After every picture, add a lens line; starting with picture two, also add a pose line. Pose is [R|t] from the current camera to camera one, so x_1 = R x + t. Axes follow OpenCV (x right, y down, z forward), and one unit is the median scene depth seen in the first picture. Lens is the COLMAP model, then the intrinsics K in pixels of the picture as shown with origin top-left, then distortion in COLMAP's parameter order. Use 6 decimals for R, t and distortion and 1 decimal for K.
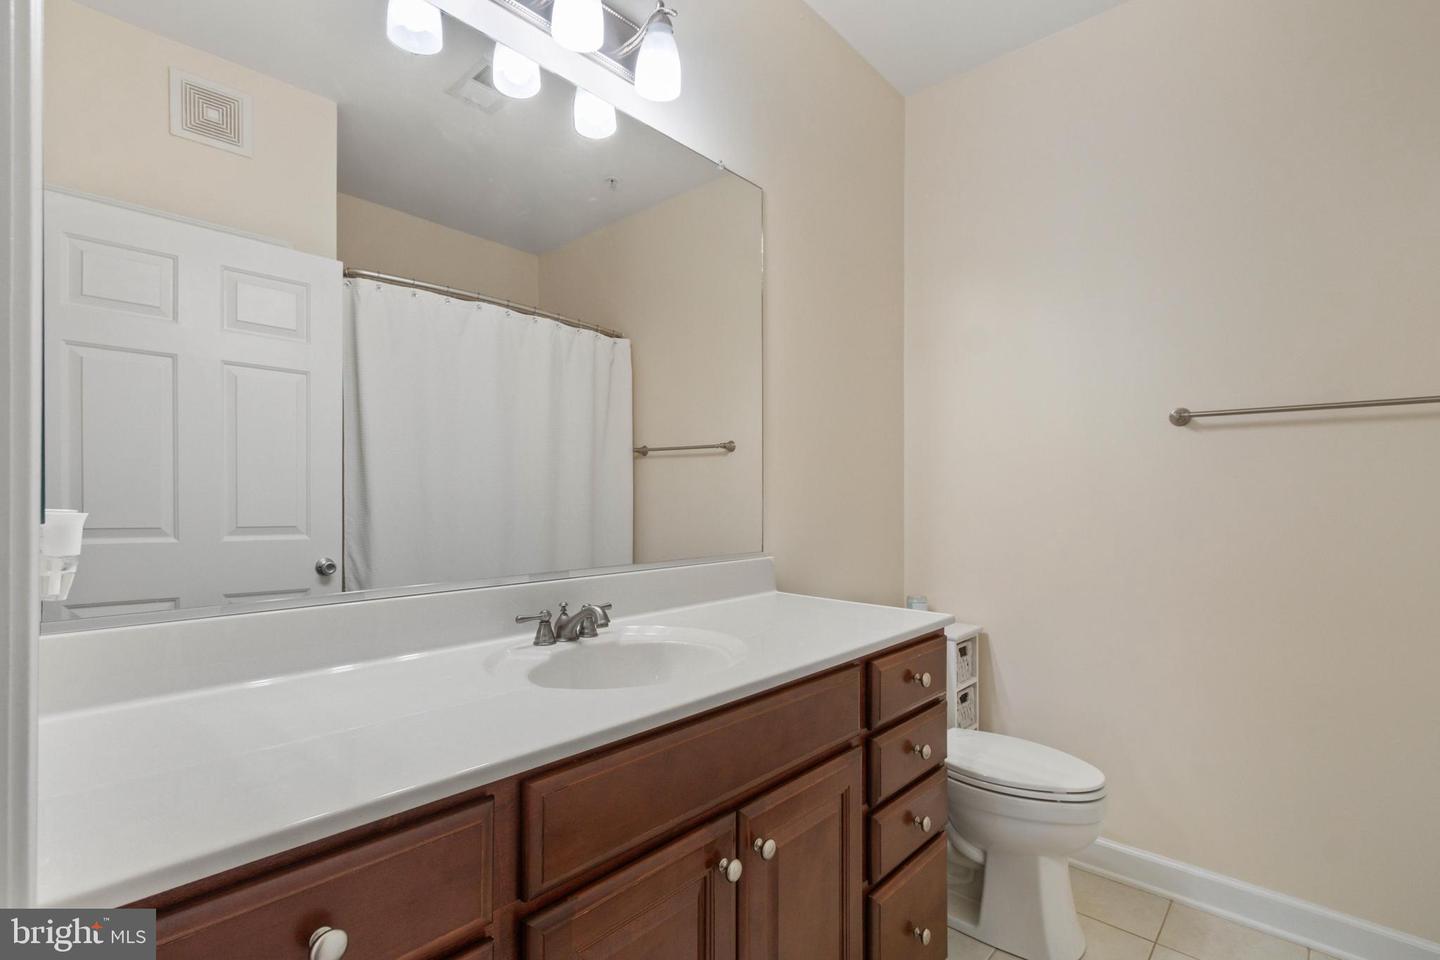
lens RADIAL K [[655.3, 0, 712.9], [0, 655.3, 496.1], [0, 0, 1]] dist [0.003638, -0.000046]
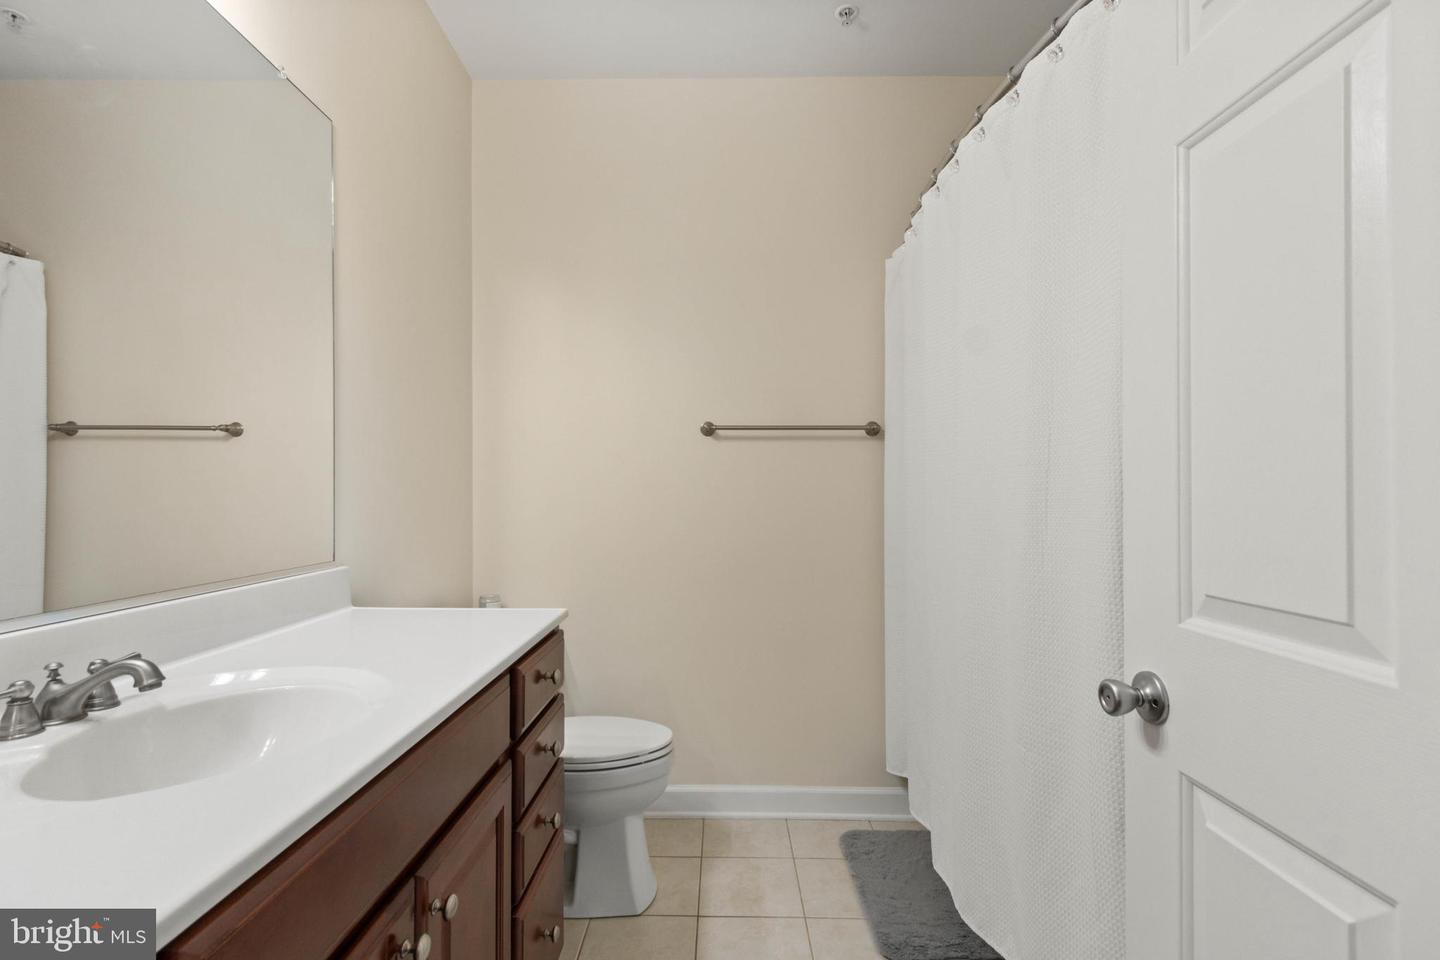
lens RADIAL K [[654.3, 0, 721.3], [0, 654.3, 487.8], [0, 0, 1]] dist [0.004487, -0.000040]
pose [[0.745878, 0.001140, 0.666082, -0.118327], [0.003376, 0.999979, -0.005493, -0.001440], [-0.666074, 0.006346, 0.745859, 0.064610]]
